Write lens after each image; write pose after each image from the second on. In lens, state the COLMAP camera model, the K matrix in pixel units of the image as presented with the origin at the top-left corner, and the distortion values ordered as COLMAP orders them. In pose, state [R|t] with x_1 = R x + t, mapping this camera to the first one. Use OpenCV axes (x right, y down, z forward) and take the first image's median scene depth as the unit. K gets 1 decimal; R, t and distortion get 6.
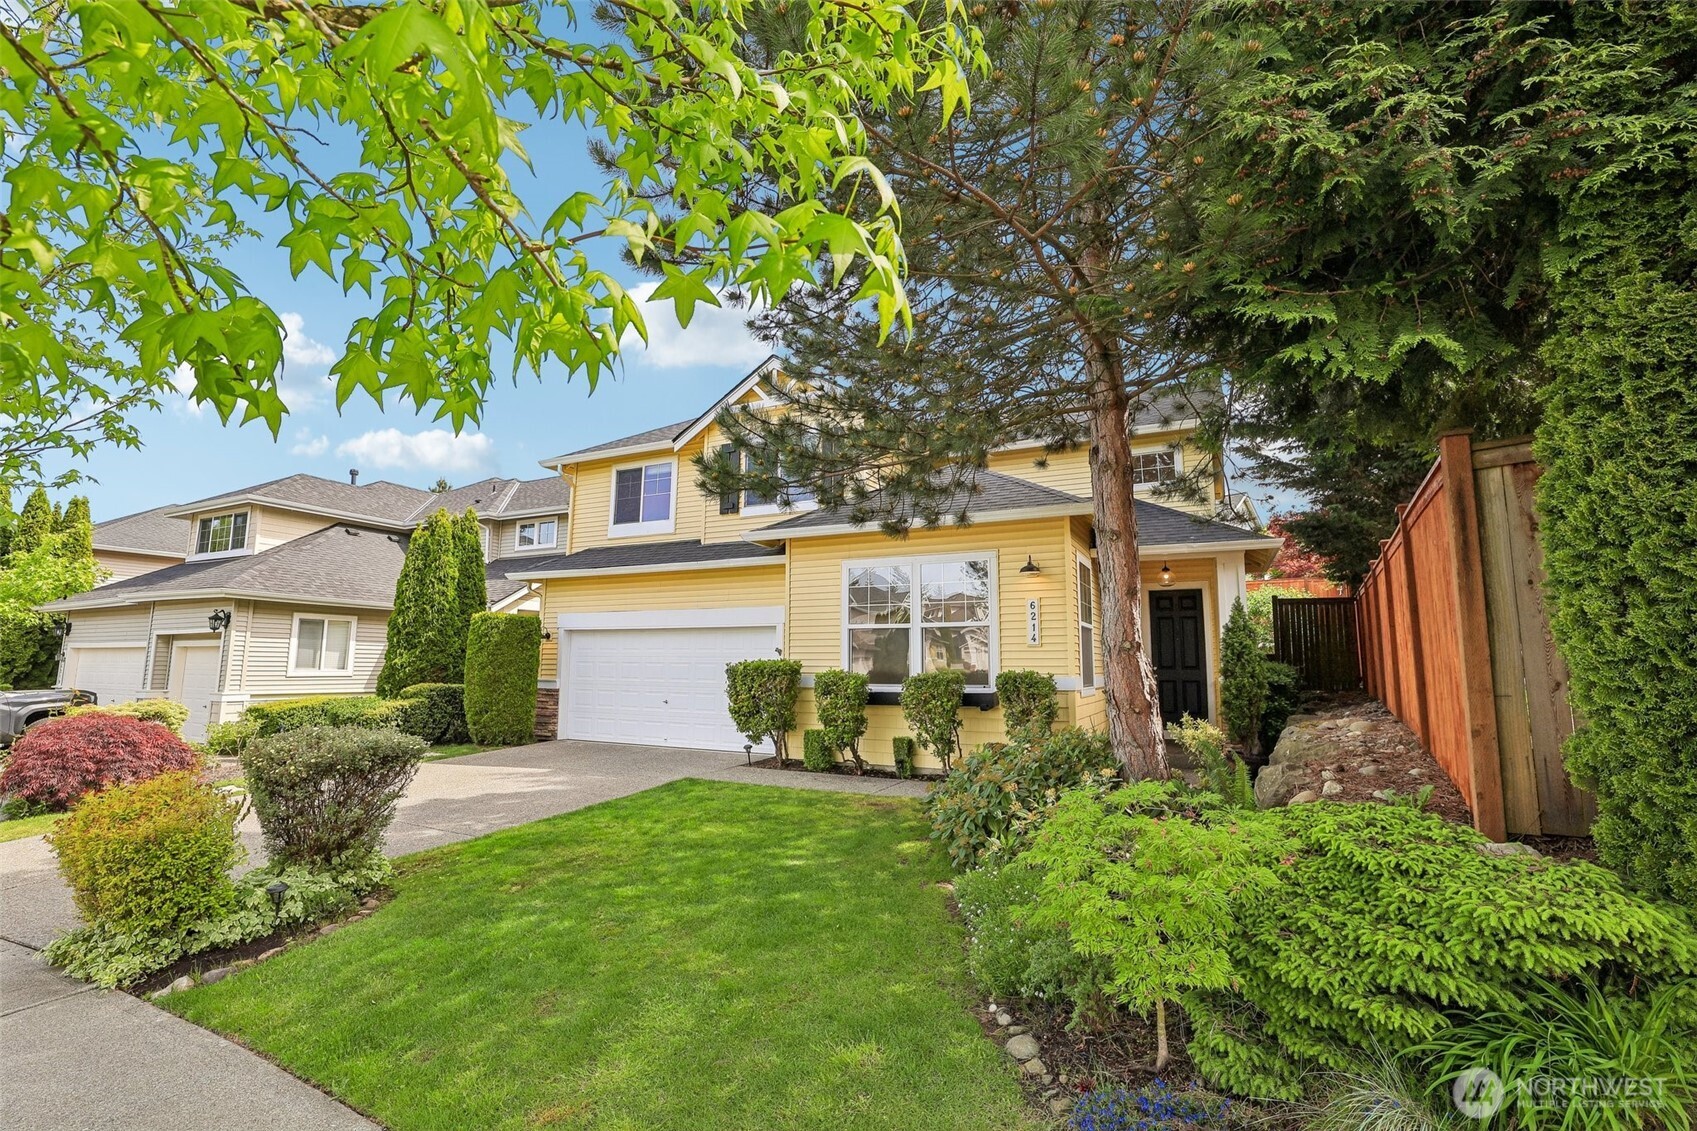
lens RADIAL K [[755.1, 0, 848.1], [0, 755.1, 569.8], [0, 0, 1]] dist [-0.013026, -0.000200]
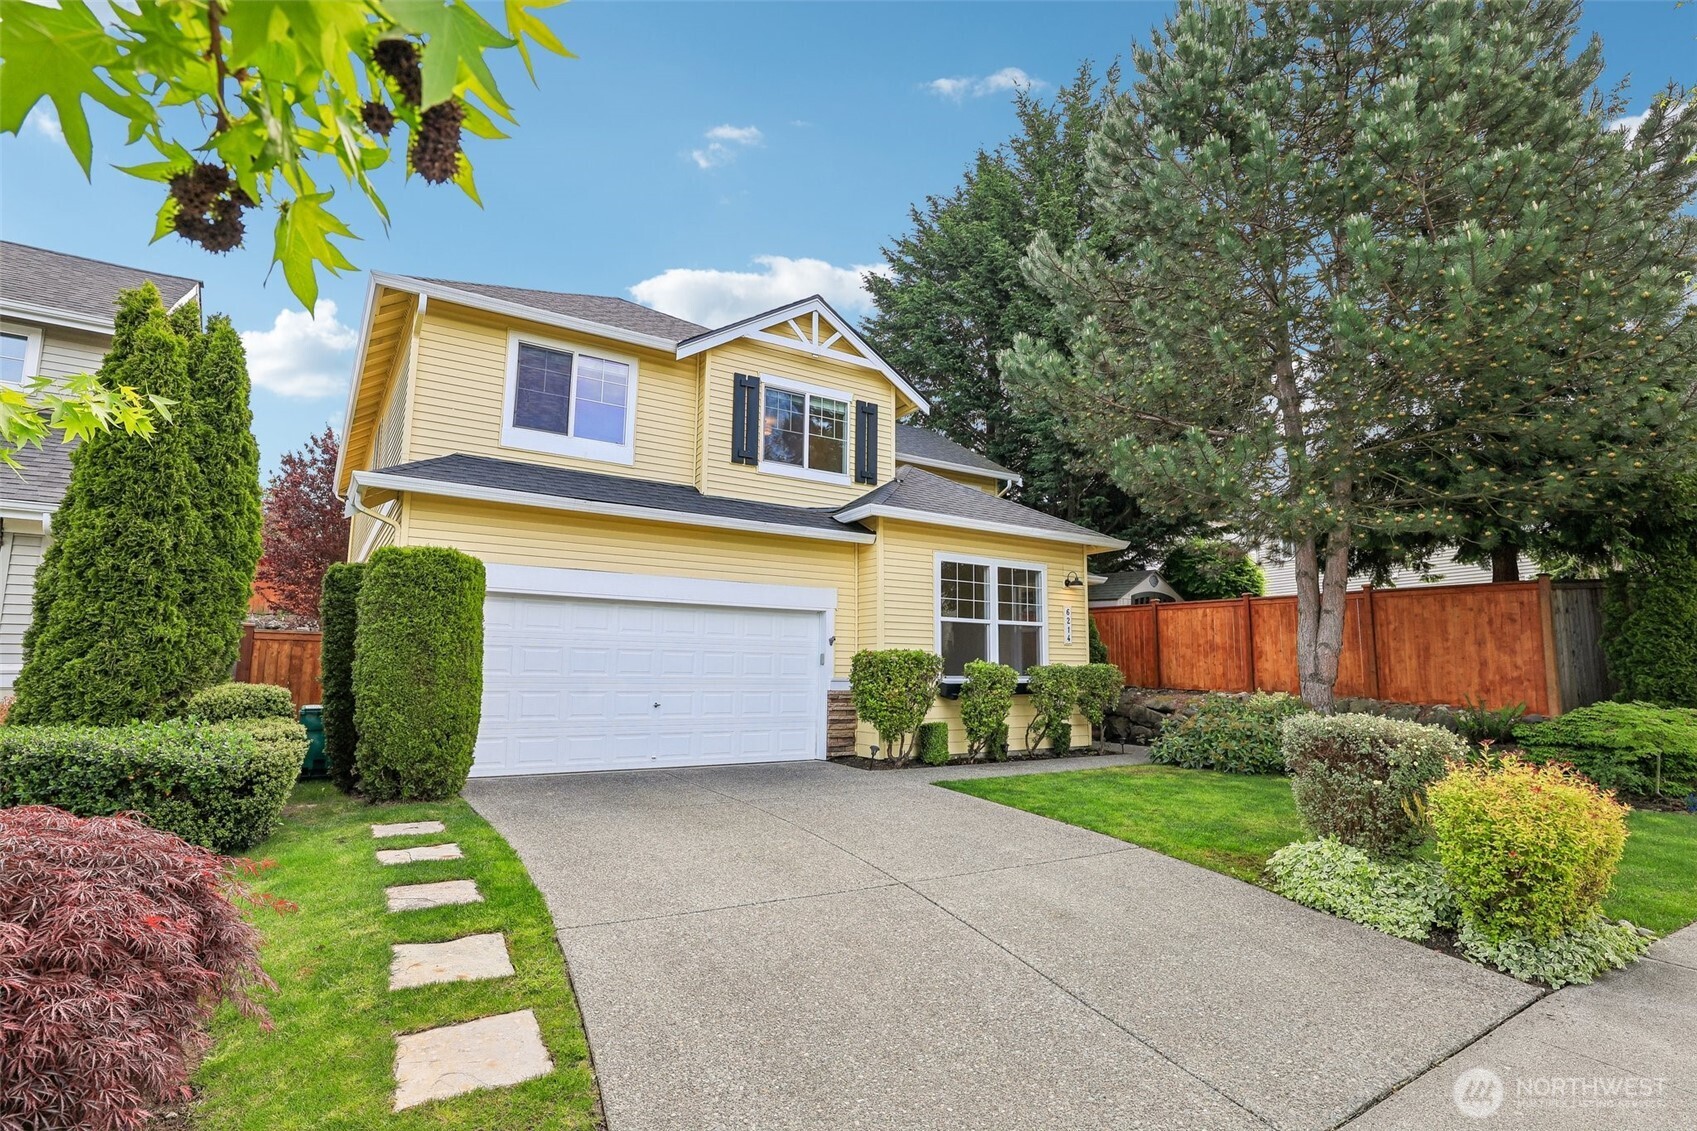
lens RADIAL K [[830.9, 0, 849.3], [0, 830.9, 564.4], [0, 0, 1]] dist [-0.004120, -0.000282]
pose [[0.500697, 0.111773, 0.858376, -0.818324], [-0.114352, 0.991478, -0.062403, 0.070115], [-0.858036, -0.066912, 0.509211, 0.444642]]
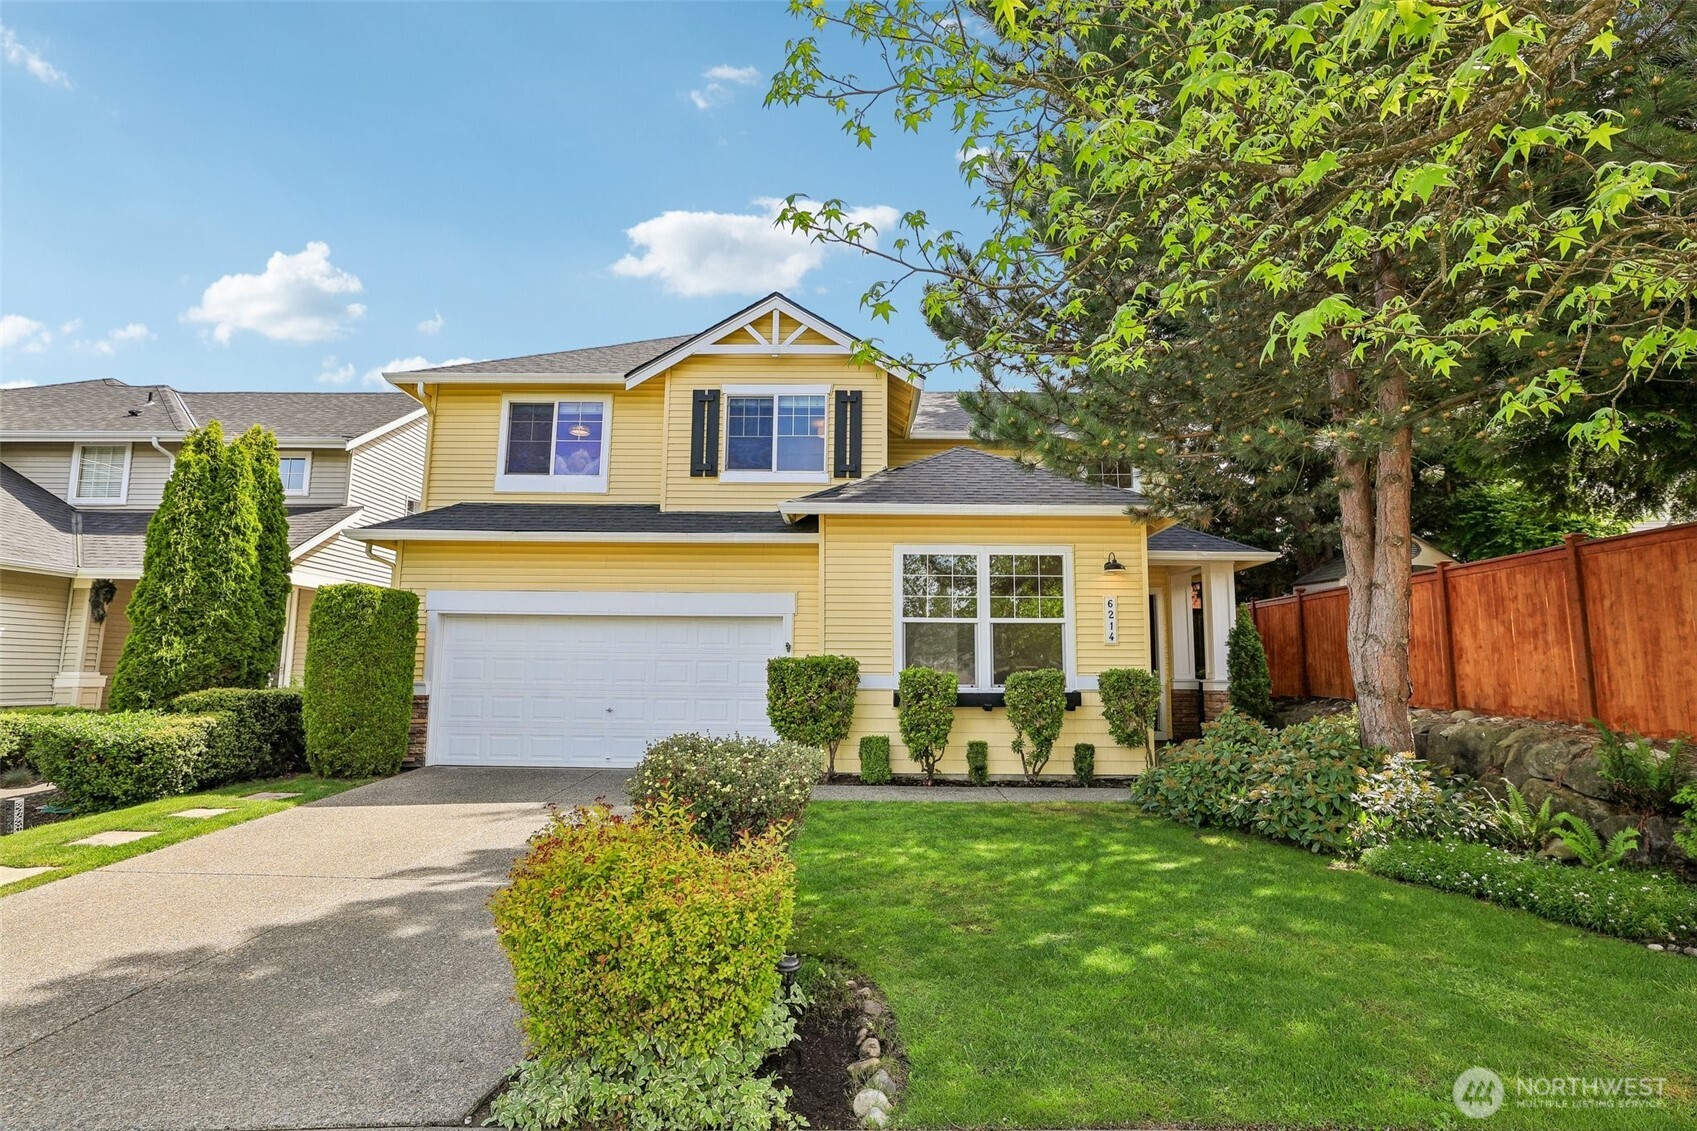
lens RADIAL K [[866.6, 0, 849.0], [0, 866.6, 560.8], [0, 0, 1]] dist [-0.002317, 0.000914]
pose [[0.900820, 0.060282, 0.429987, -0.401961], [-0.057957, 0.998147, -0.018515, 0.023363], [-0.430306, -0.008242, 0.902645, 0.091247]]
